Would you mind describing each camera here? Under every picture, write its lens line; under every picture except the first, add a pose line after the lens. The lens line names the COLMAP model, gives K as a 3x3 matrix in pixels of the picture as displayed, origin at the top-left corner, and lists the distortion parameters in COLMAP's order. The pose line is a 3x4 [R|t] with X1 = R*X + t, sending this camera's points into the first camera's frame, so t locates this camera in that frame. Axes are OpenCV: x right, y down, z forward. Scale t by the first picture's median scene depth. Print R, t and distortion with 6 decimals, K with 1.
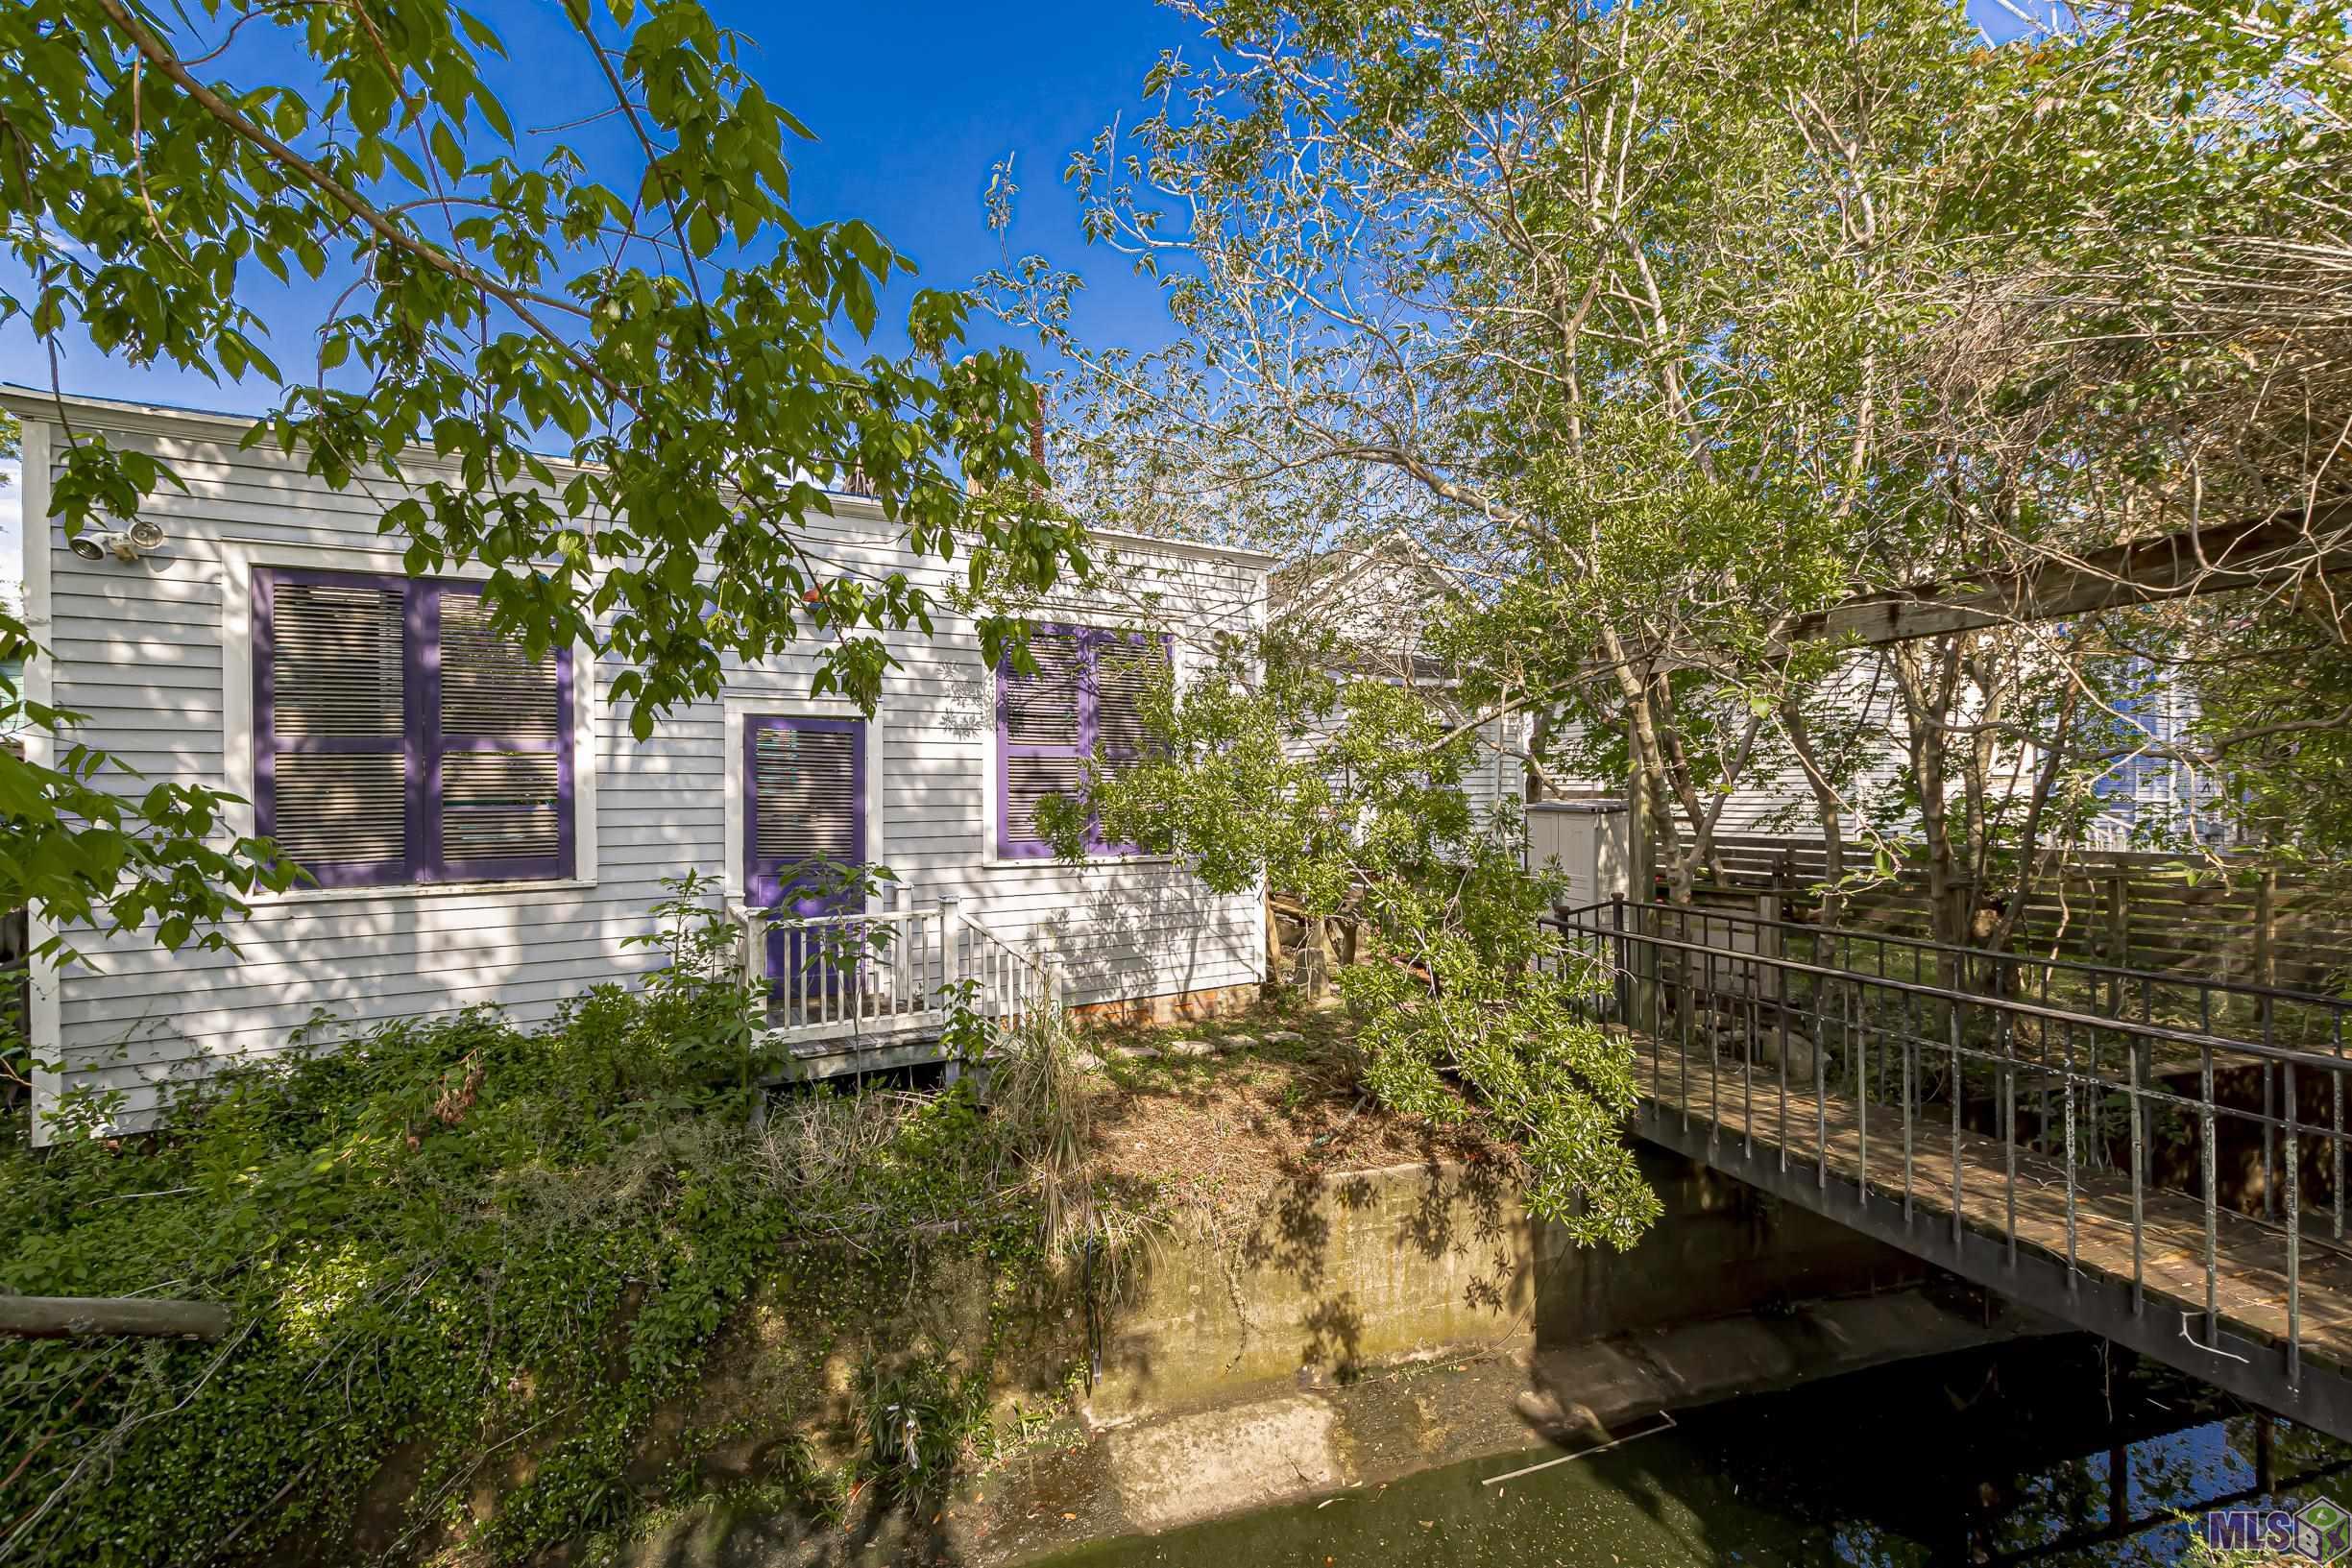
lens RADIAL K [[1026.1, 0, 1158.2], [0, 1026.1, 781.5], [0, 0, 1]] dist [0.000598, 0.000399]
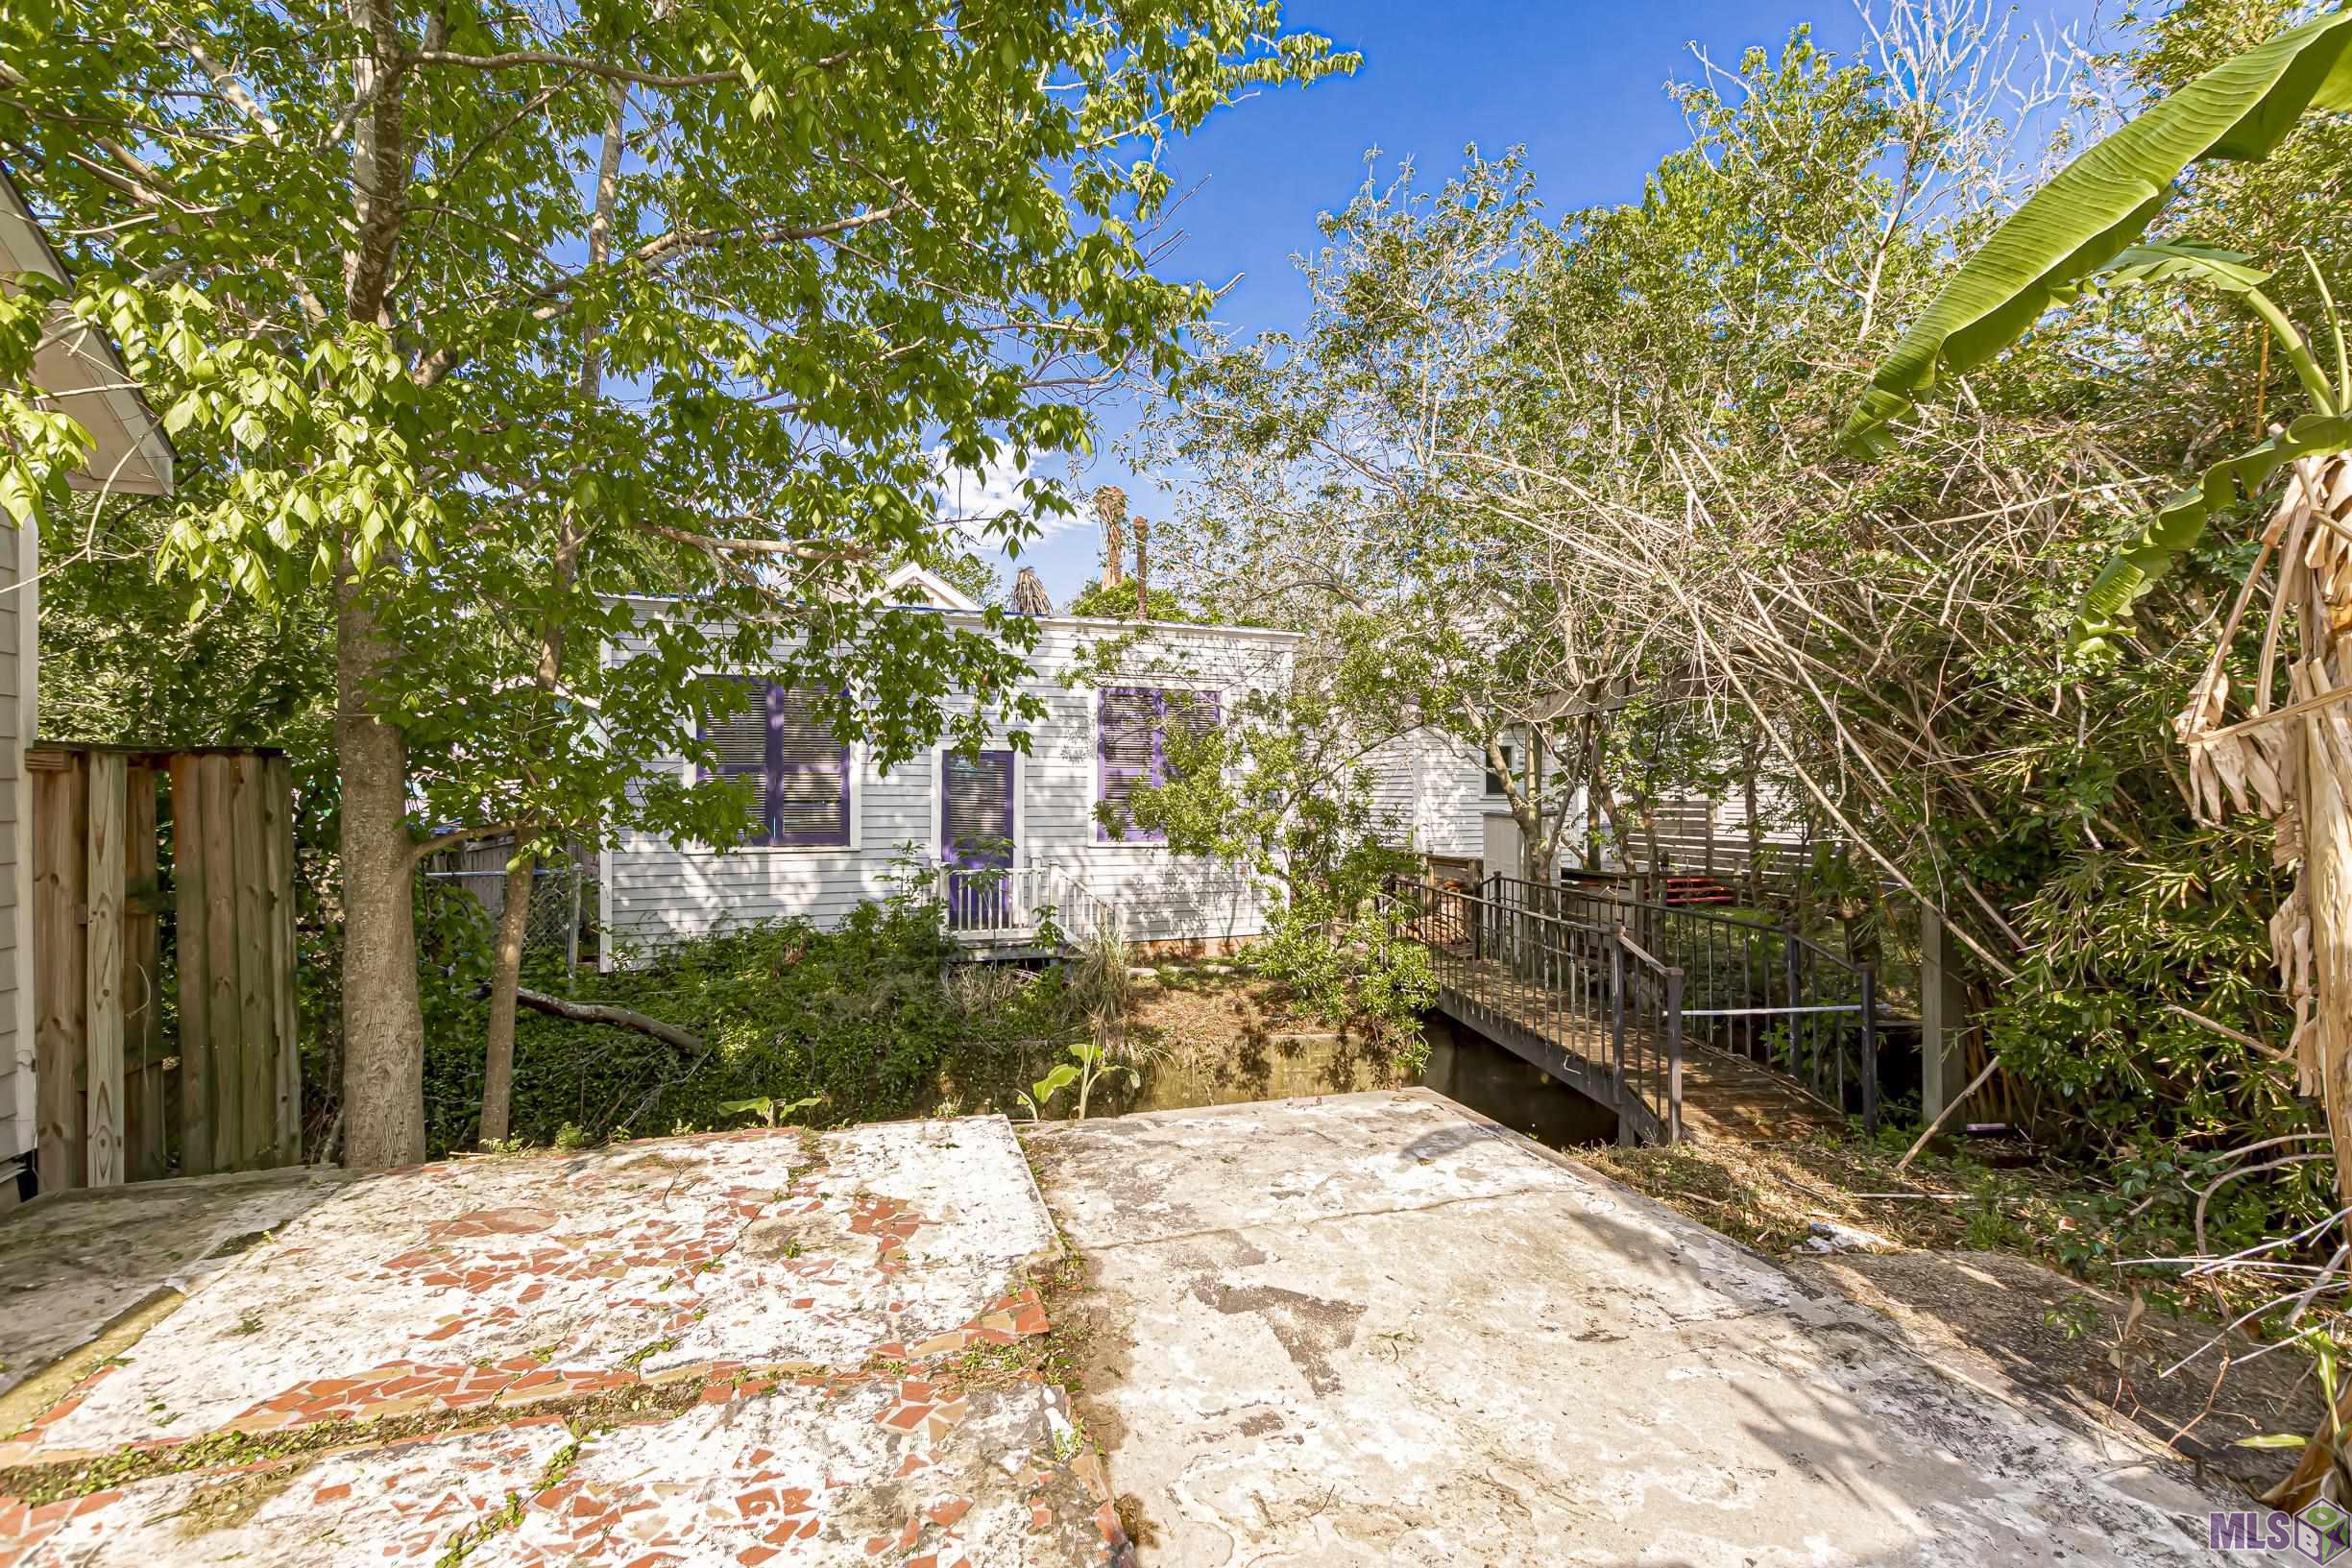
lens RADIAL K [[1026.1, 0, 1158.2], [0, 1026.1, 781.5], [0, 0, 1]] dist [0.000598, 0.000399]
pose [[0.978489, 0.007014, -0.206178, 0.313126], [-0.007722, 0.999967, -0.002633, -0.014040], [0.206153, 0.004168, 0.978511, -0.614371]]
